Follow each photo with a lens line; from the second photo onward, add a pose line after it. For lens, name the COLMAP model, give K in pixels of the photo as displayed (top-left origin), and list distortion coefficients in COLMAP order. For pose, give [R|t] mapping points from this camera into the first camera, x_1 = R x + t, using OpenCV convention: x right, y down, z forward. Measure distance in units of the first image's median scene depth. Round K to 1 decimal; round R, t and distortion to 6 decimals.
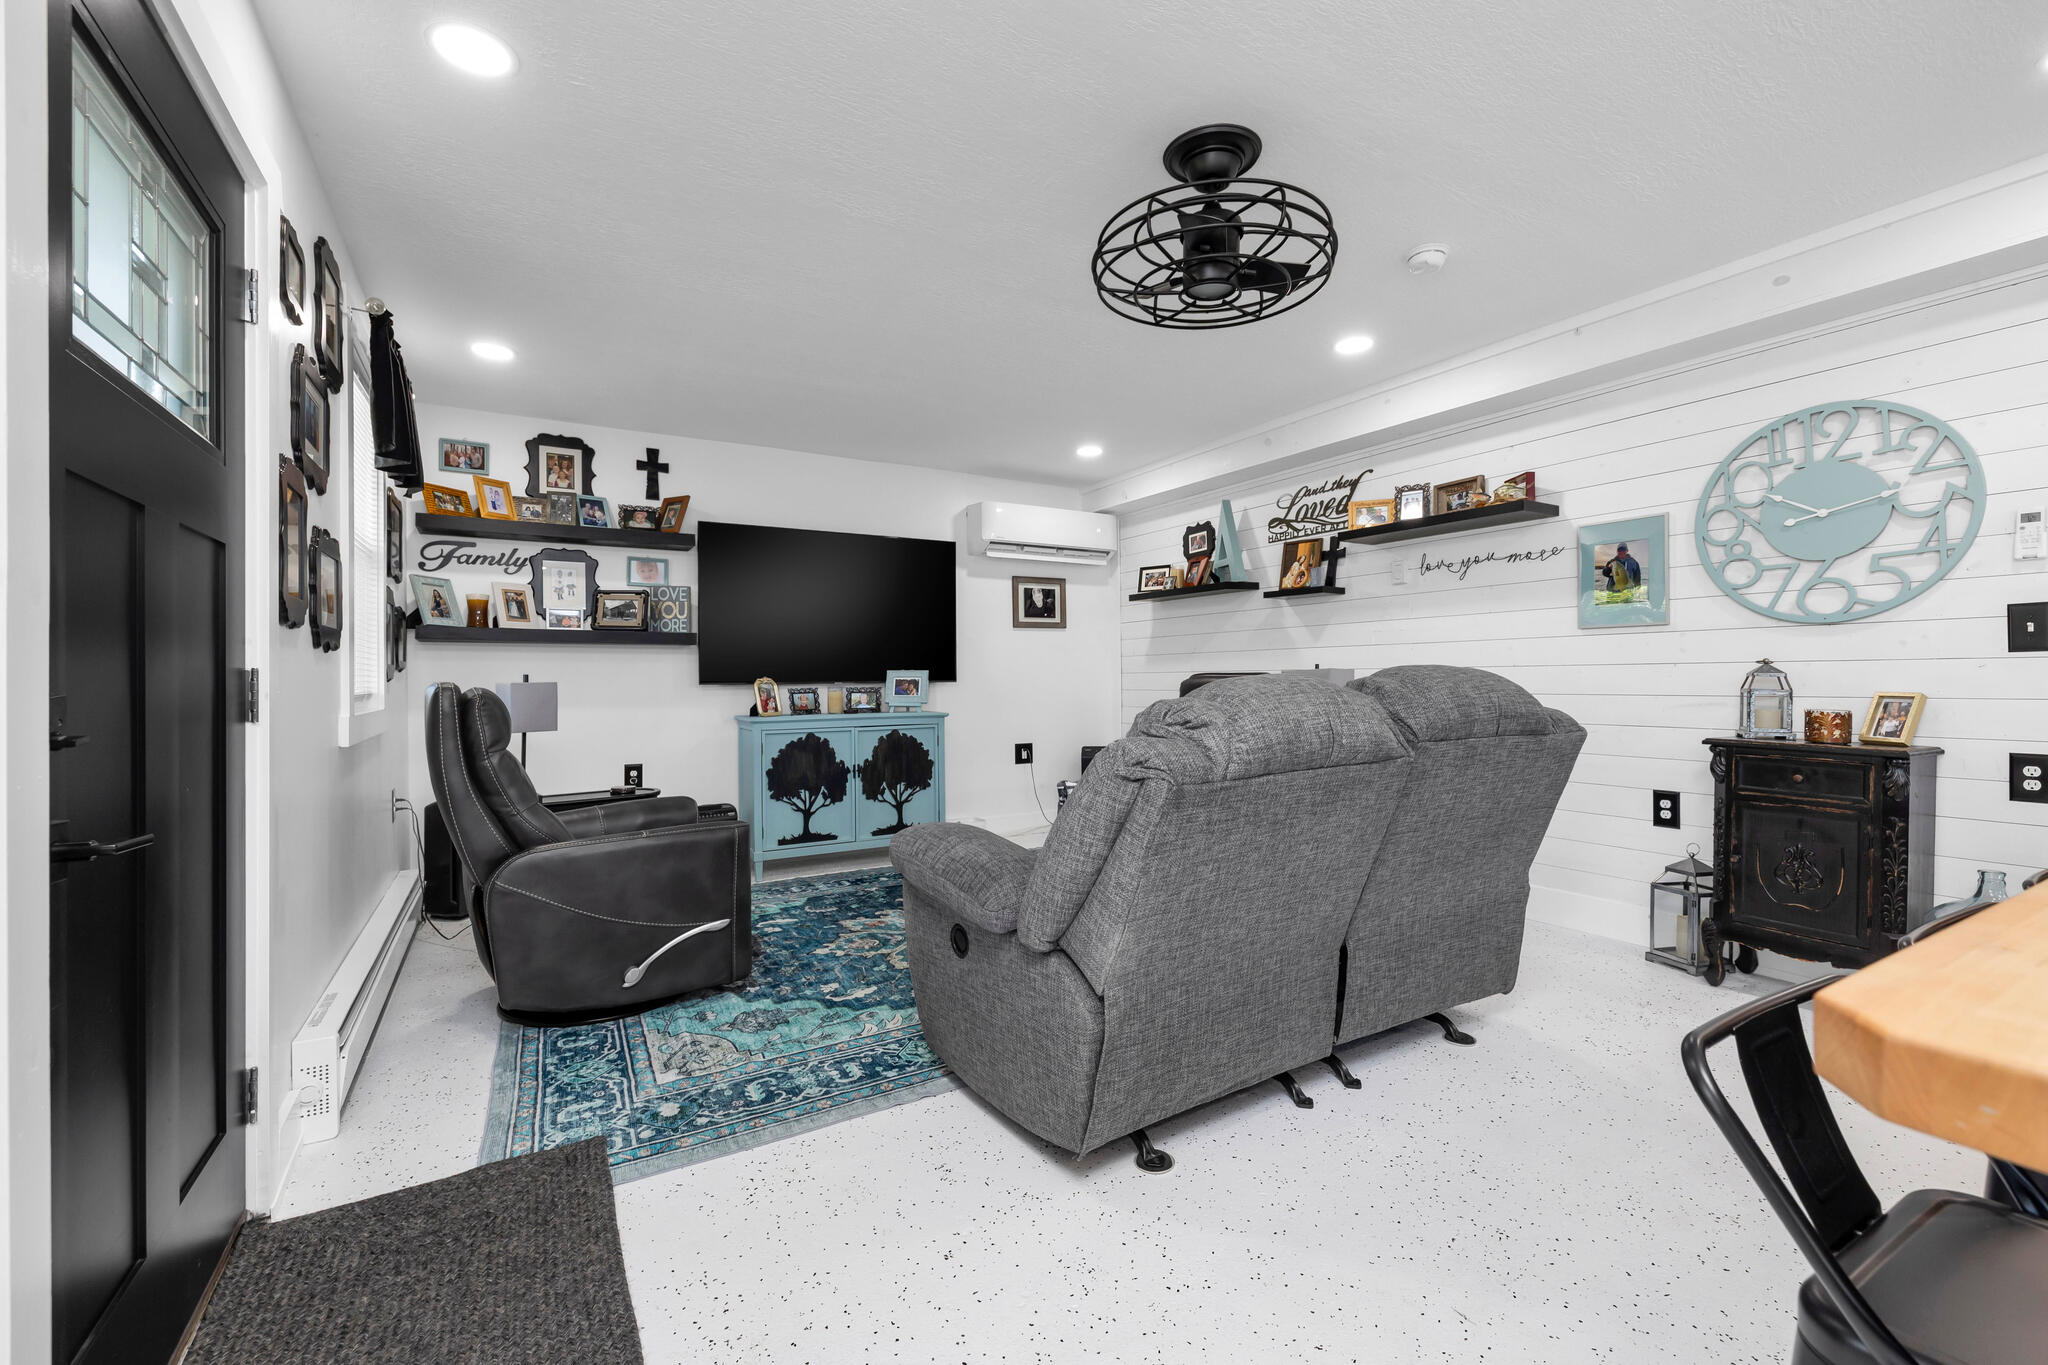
lens RADIAL K [[859.2, 0, 1021.3], [0, 859.2, 674.8], [0, 0, 1]] dist [0.000193, 0.000046]
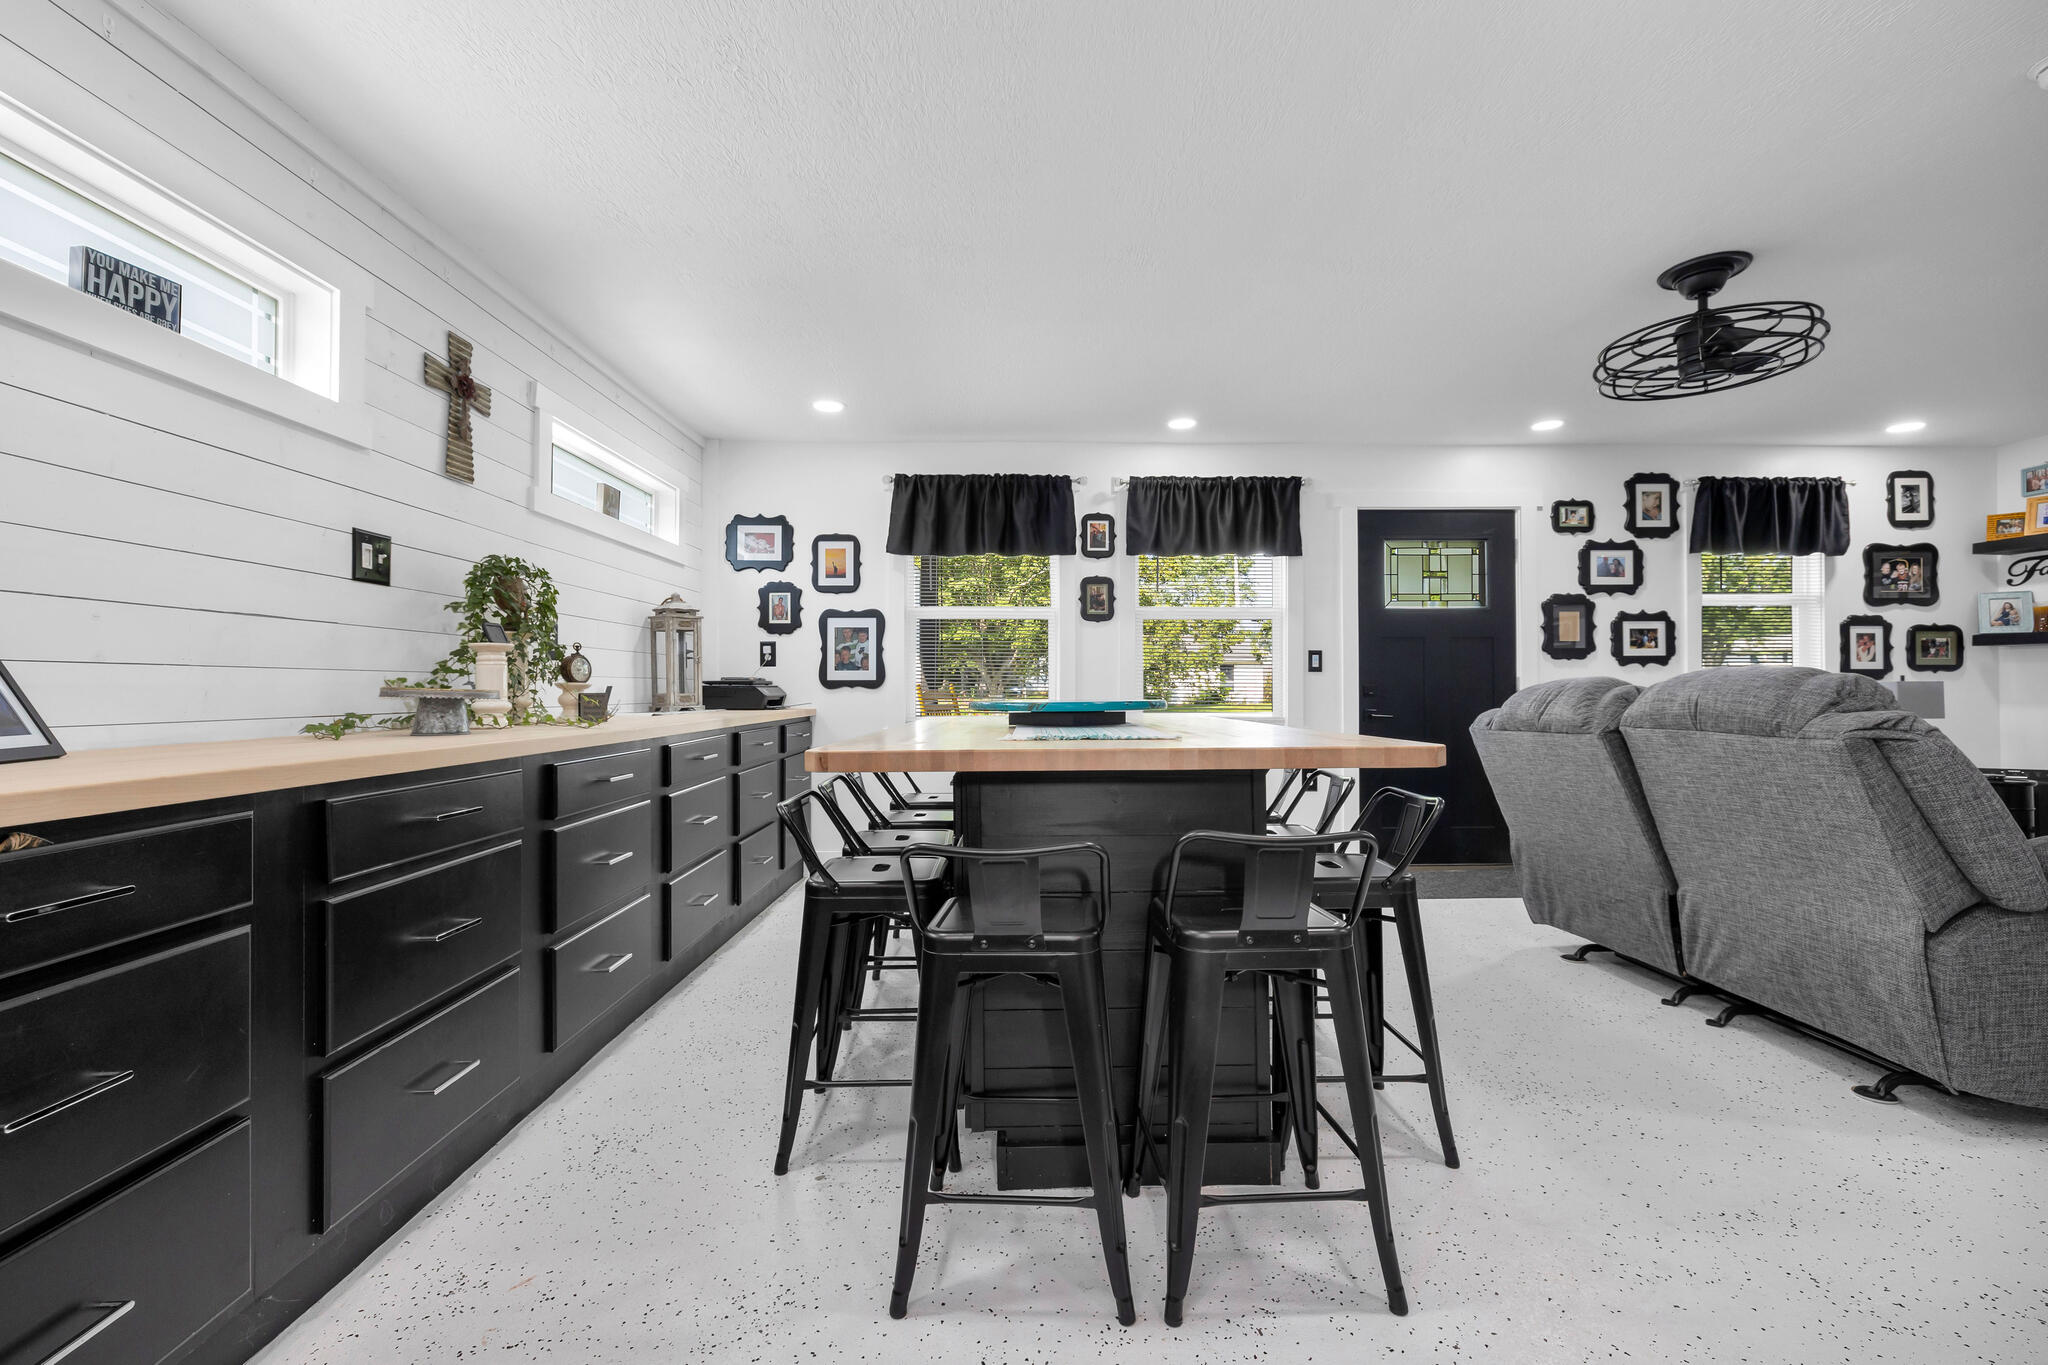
lens RADIAL K [[862.2, 0, 1028.5], [0, 862.2, 683.4], [0, 0, 1]] dist [-0.000705, -0.000420]
pose [[-0.487960, 0.002173, -0.872863, 0.928259], [0.009297, 0.999953, -0.002708, 0.002603], [0.872817, -0.009437, -0.487957, 0.373738]]
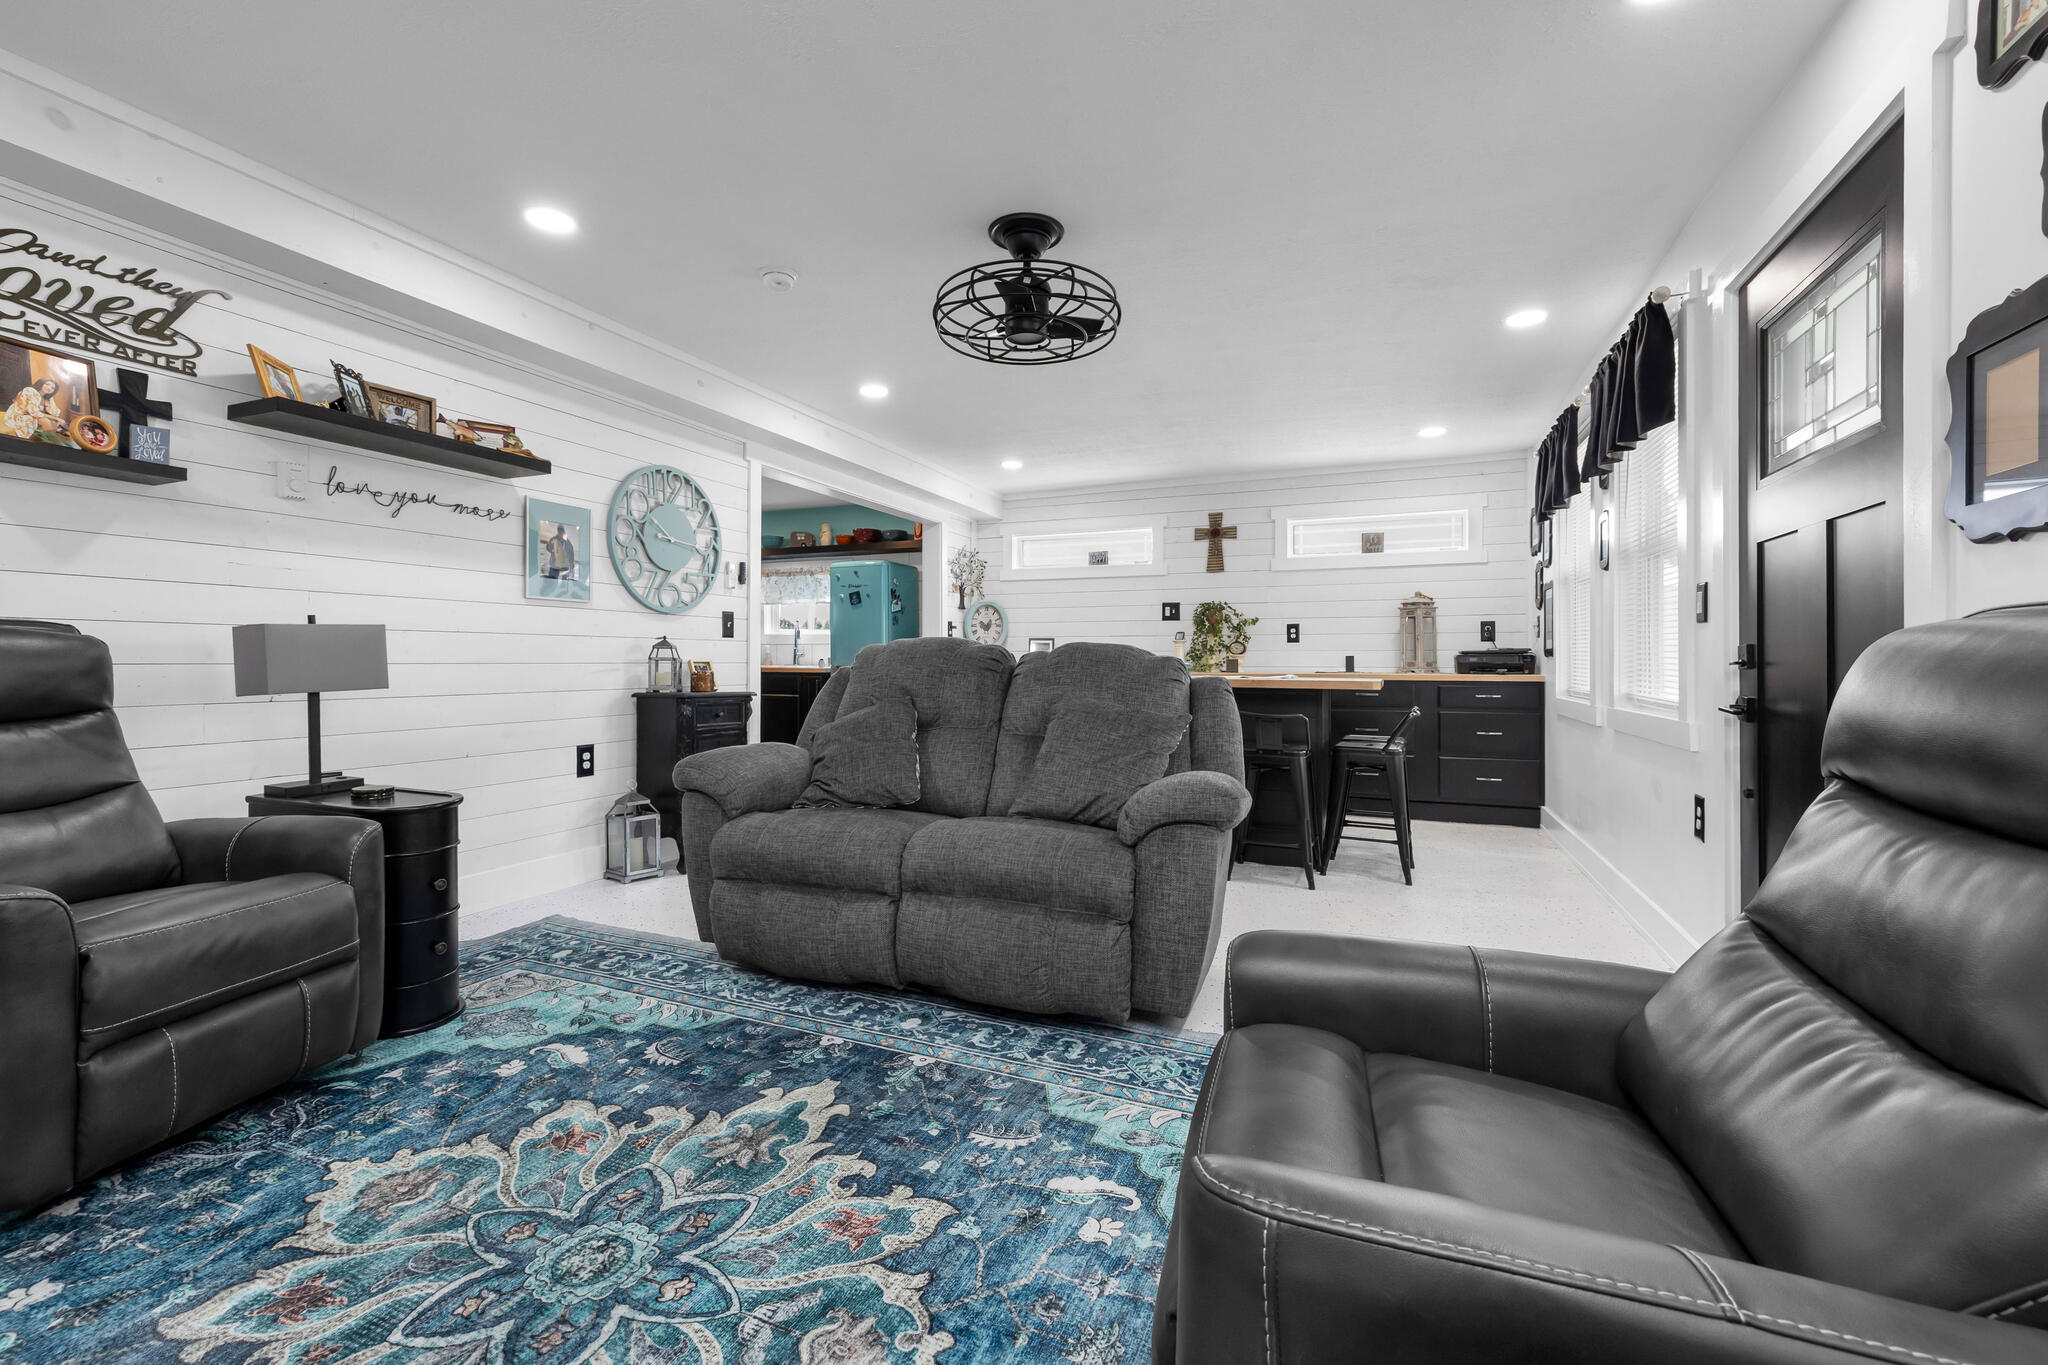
lens RADIAL K [[876.0, 0, 1026.2], [0, 876.0, 658.4], [0, 0, 1]] dist [-0.001750, 0.000136]
pose [[-0.605185, 0.007455, 0.796050, -0.404731], [-0.002704, 0.999931, -0.011420, 0.021129], [-0.796080, -0.009063, -0.605123, 0.896928]]
